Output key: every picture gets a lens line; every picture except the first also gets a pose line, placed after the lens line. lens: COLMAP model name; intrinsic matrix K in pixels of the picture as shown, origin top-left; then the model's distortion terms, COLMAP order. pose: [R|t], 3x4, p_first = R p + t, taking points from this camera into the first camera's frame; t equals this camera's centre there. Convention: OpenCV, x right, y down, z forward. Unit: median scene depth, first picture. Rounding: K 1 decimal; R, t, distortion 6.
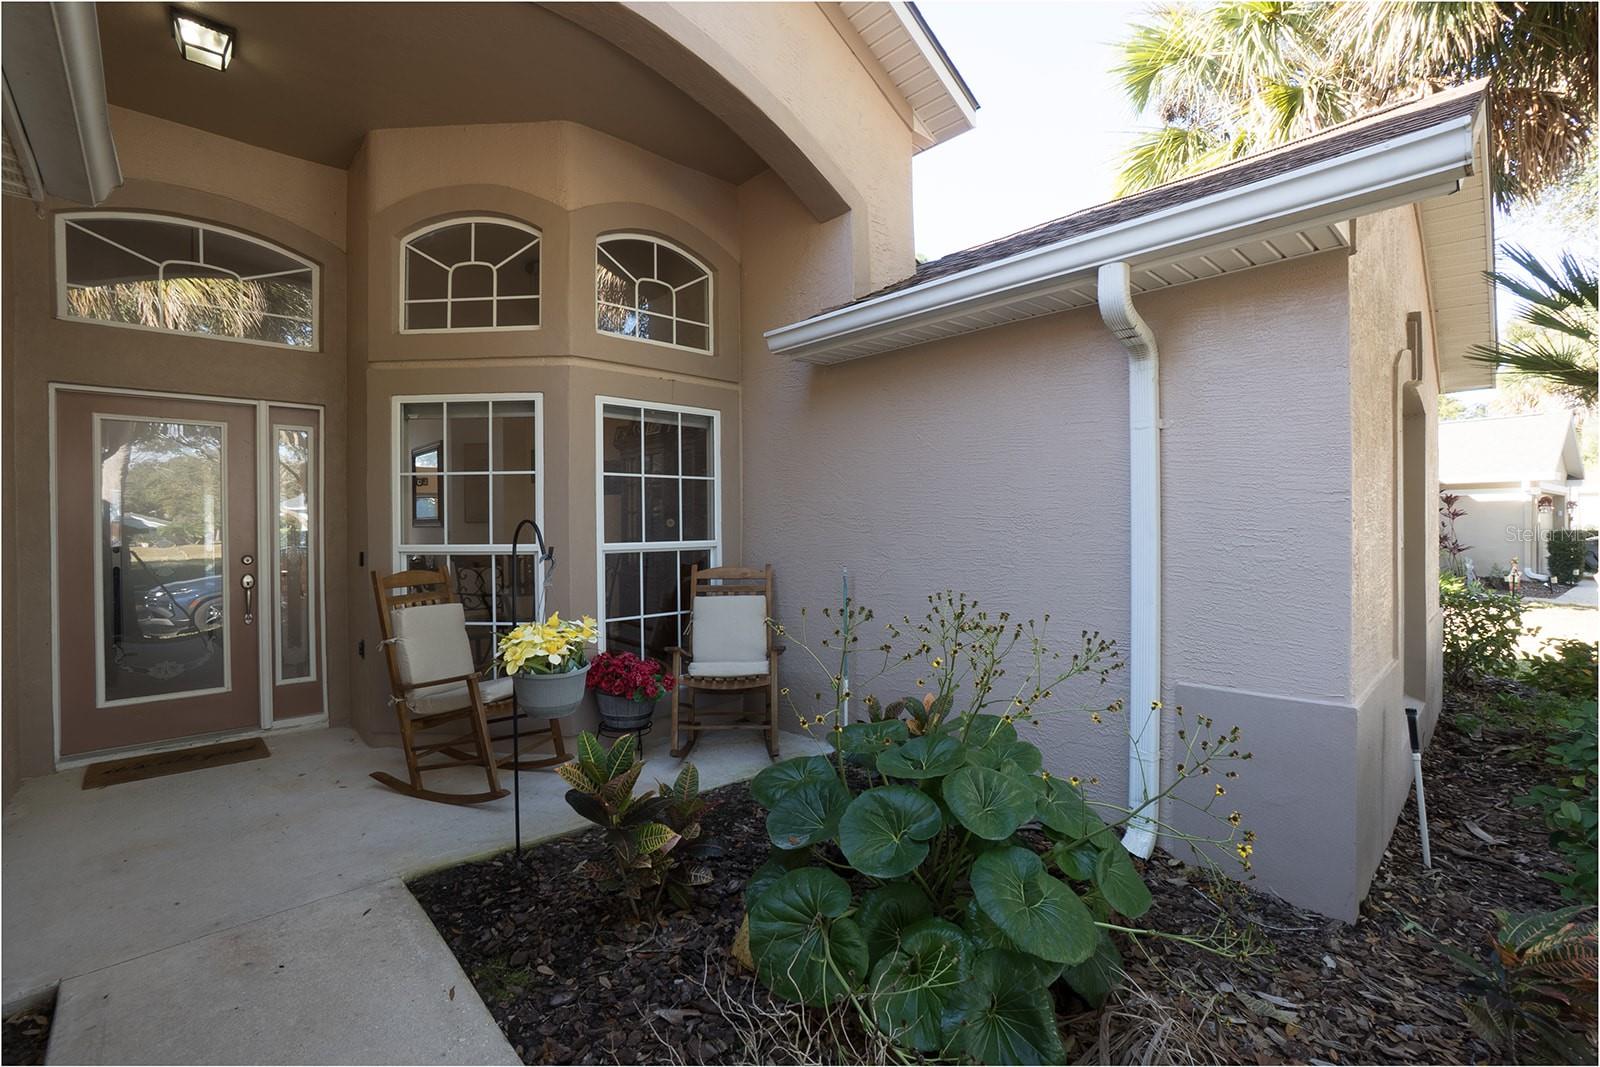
lens RADIAL K [[716.7, 0, 802.4], [0, 716.7, 528.0], [0, 0, 1]] dist [-0.057069, 0.019397]
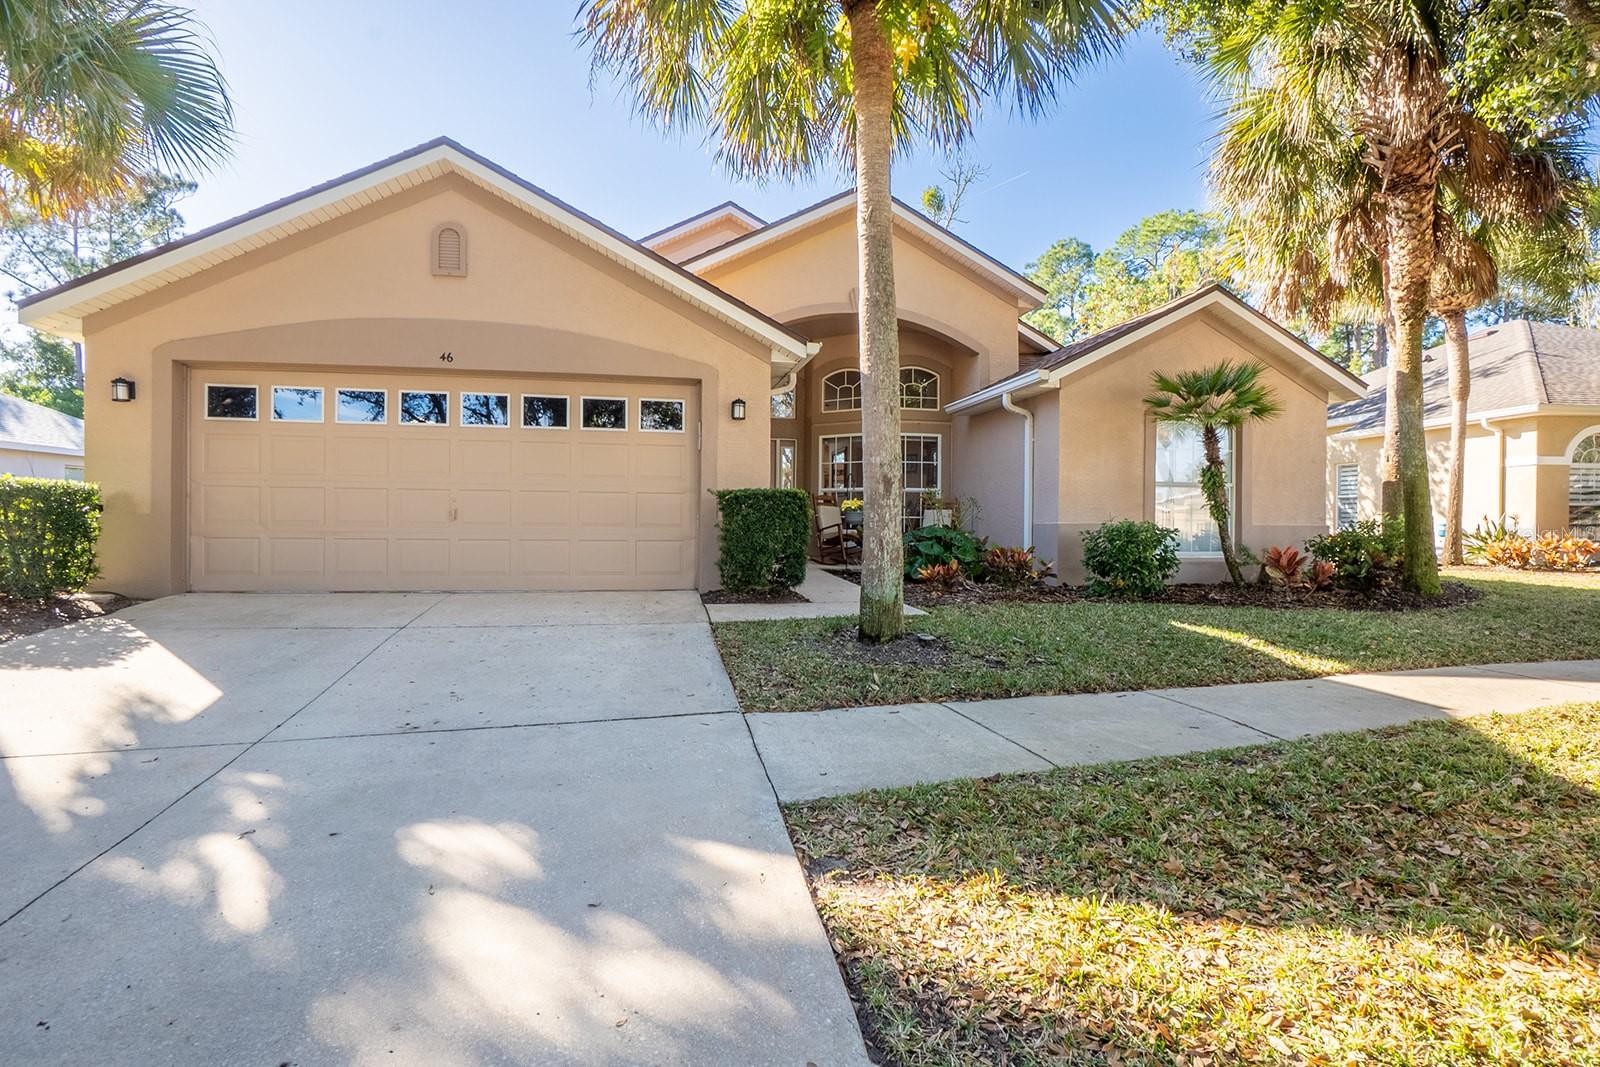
lens RADIAL K [[777.5, 0, 791.2], [0, 777.5, 528.7], [0, 0, 1]] dist [-0.024595, 0.002087]
pose [[0.841980, 0.018321, -0.539198, 0.987979], [-0.014249, 0.999830, 0.011723, 0.147512], [0.539321, -0.002187, 0.842097, -1.652137]]
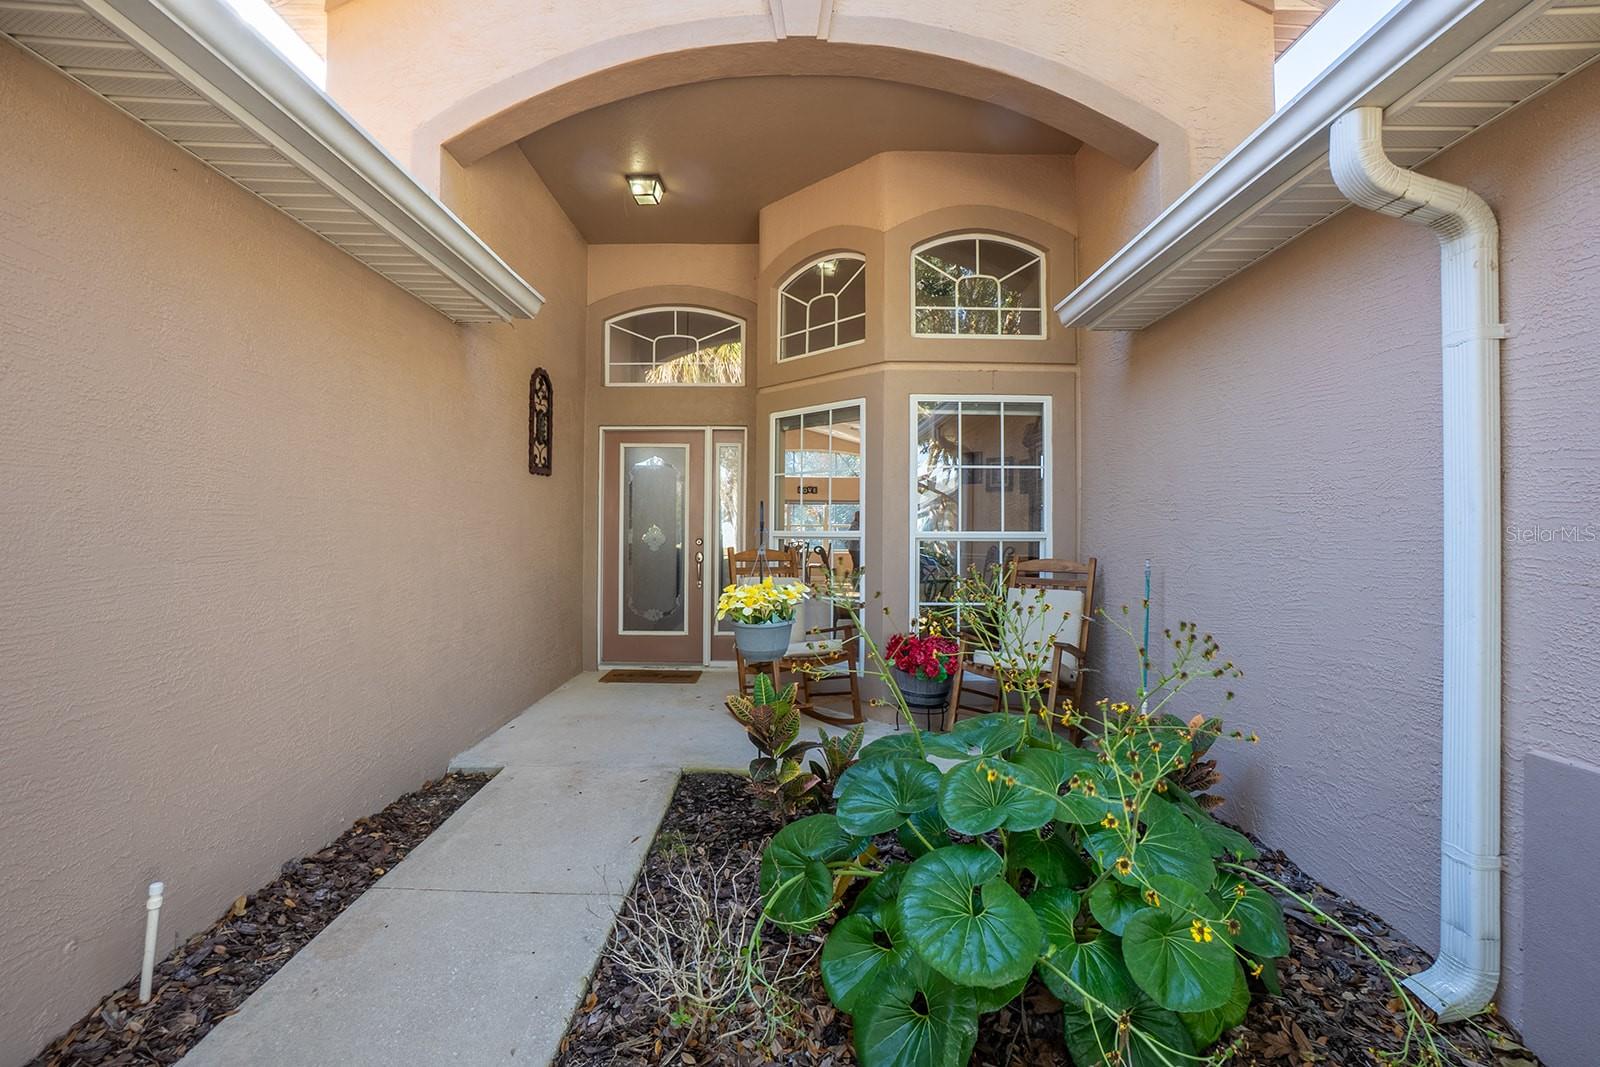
lens RADIAL K [[716.7, 0, 786.0], [0, 716.7, 526.3], [0, 0, 1]] dist [-0.057069, 0.019397]
pose [[0.727902, 0.003450, -0.685672, 0.316089], [-0.014225, 0.999848, -0.010071, 0.028024], [0.685533, 0.017085, 0.727841, 0.082219]]
